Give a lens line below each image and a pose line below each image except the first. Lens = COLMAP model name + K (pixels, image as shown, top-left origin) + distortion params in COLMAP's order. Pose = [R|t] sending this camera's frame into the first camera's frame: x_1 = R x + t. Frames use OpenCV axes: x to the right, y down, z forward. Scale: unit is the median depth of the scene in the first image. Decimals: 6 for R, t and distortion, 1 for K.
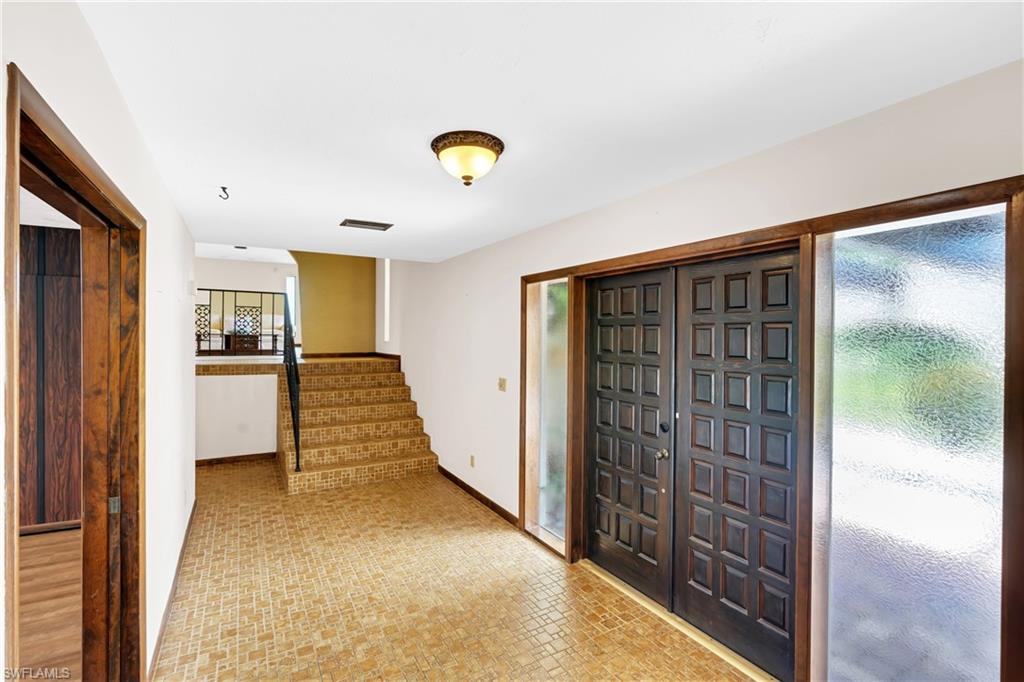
lens RADIAL K [[454.9, 0, 507.1], [0, 454.9, 339.0], [0, 0, 1]] dist [0.001593, 0.000372]
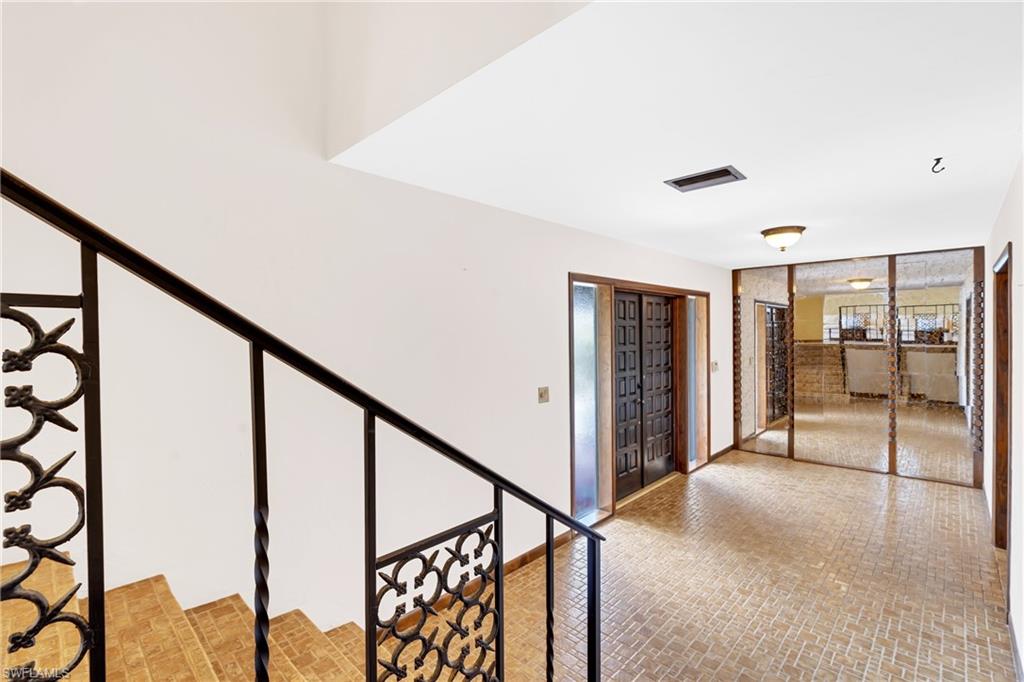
lens RADIAL K [[454.9, 0, 507.1], [0, 454.9, 339.0], [0, 0, 1]] dist [0.001593, 0.000372]
pose [[-0.260730, -0.013520, 0.965317, -1.130212], [0.017798, 0.999665, 0.018808, -0.025261], [-0.965248, 0.022085, -0.260402, 1.828308]]
